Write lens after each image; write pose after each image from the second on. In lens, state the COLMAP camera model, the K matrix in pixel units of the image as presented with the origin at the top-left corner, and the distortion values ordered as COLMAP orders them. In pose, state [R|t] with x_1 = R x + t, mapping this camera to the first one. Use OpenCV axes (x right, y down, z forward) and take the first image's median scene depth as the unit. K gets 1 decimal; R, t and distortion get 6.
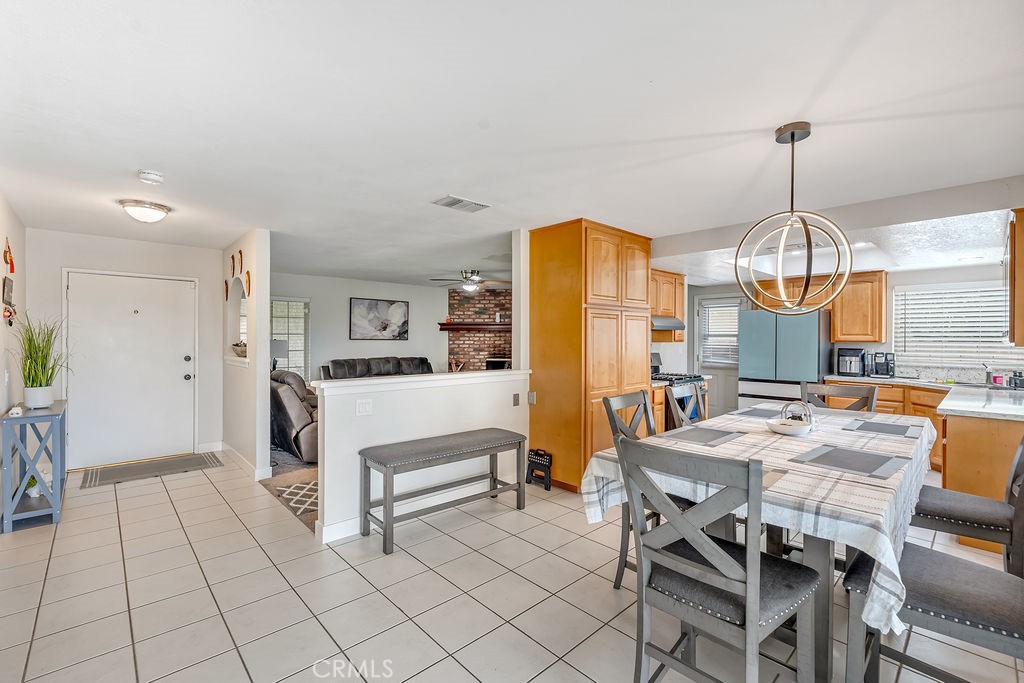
lens RADIAL K [[455.3, 0, 512.0], [0, 455.3, 341.5], [0, 0, 1]] dist [-0.000750, -0.000179]
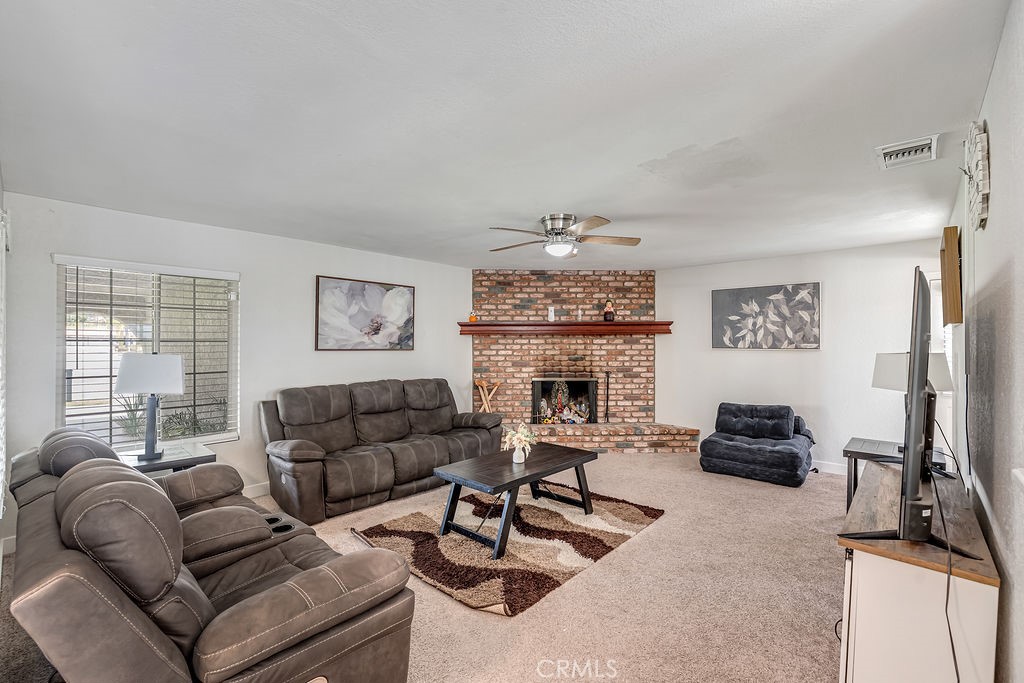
lens RADIAL K [[456.4, 0, 512.0], [0, 456.4, 342.3], [0, 0, 1]] dist [-0.001388, 0.000017]
pose [[0.996482, -0.004380, 0.083696, -0.138944], [0.005354, 0.999921, -0.011414, -0.005580], [-0.083639, 0.011822, 0.996426, 0.359105]]
